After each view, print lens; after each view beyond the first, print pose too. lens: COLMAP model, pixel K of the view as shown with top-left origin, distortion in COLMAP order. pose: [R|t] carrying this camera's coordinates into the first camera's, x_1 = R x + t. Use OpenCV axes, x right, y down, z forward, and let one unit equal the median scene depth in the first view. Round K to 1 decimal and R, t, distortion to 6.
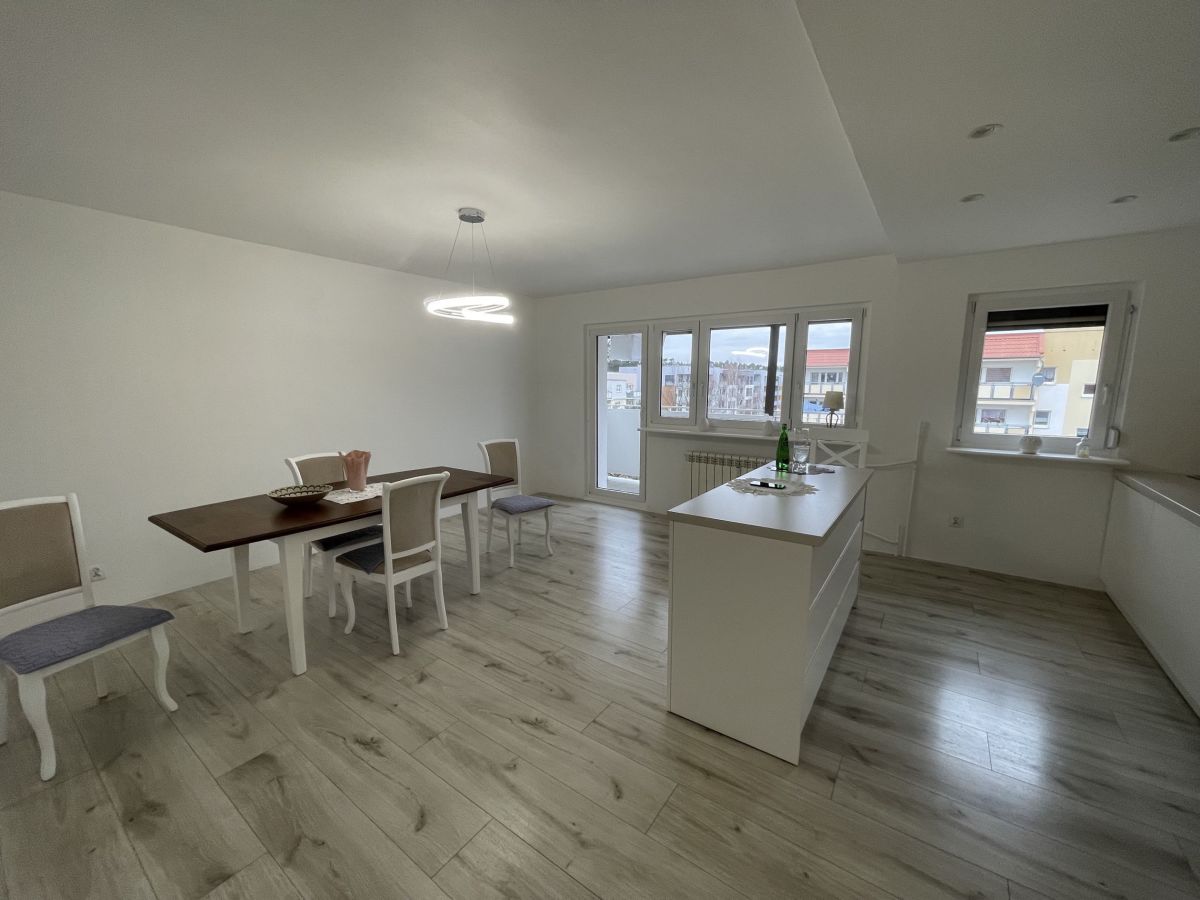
lens RADIAL K [[480.1, 0, 595.3], [0, 480.1, 454.0], [0, 0, 1]] dist [0.001916, 0.000201]
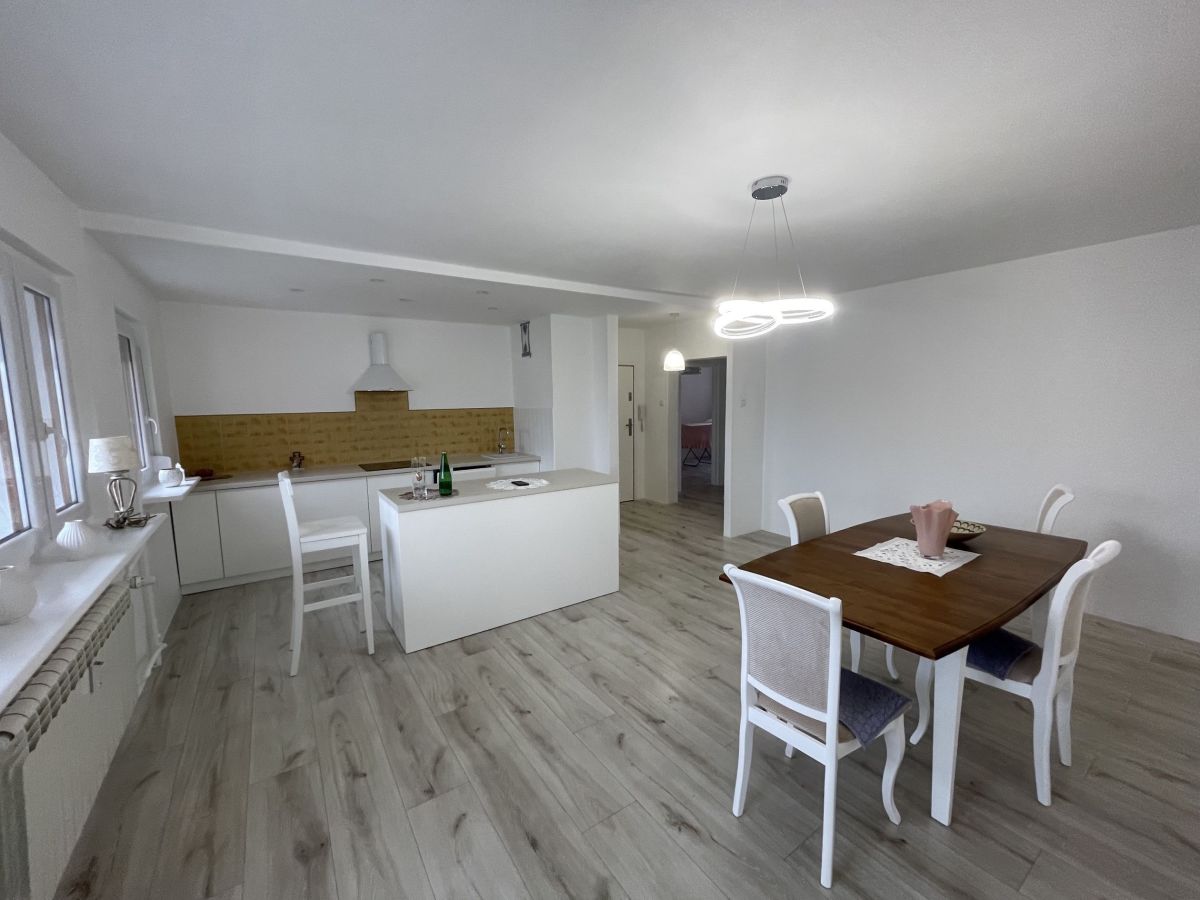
lens RADIAL K [[480.1, 0, 595.3], [0, 480.1, 454.0], [0, 0, 1]] dist [0.001916, 0.000201]
pose [[-0.938309, -0.028463, 0.344625, -0.233284], [0.064471, 0.964733, 0.255215, -0.261247], [-0.339735, 0.261689, -0.903382, 1.596111]]
